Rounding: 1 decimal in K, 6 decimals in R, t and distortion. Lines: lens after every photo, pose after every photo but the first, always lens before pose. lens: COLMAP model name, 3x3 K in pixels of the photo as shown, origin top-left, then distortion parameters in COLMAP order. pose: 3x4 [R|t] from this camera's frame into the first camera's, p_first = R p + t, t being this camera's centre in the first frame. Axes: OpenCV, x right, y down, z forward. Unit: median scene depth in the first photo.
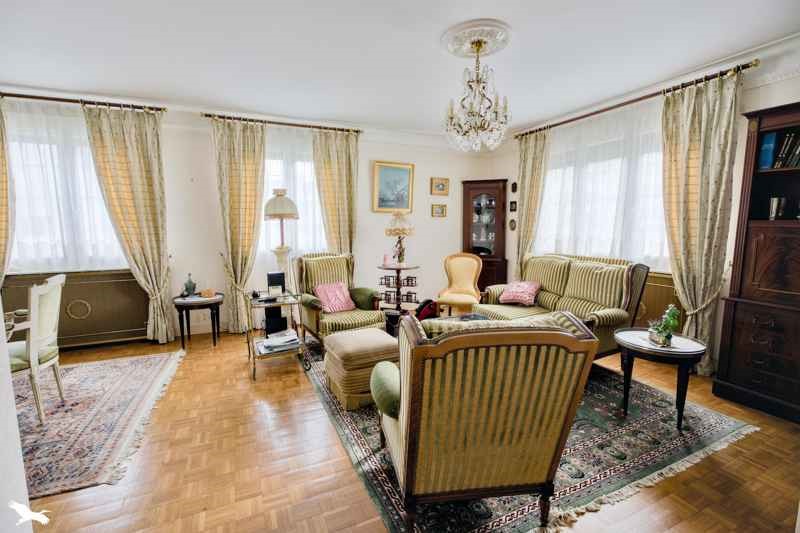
lens RADIAL K [[353.5, 0, 396.6], [0, 353.5, 264.1], [0, 0, 1]] dist [-0.010948, 0.000215]
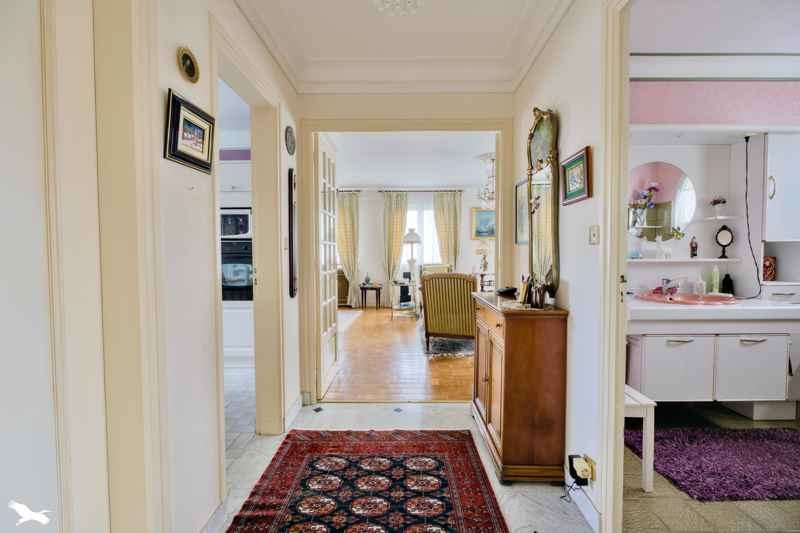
lens RADIAL K [[353.5, 0, 396.6], [0, 353.5, 264.1], [0, 0, 1]] dist [-0.010948, 0.000215]
pose [[0.900916, 0.012641, -0.433810, 0.395221], [-0.047963, 0.996353, -0.070574, 0.109743], [0.431336, 0.084388, 0.898236, -0.674642]]
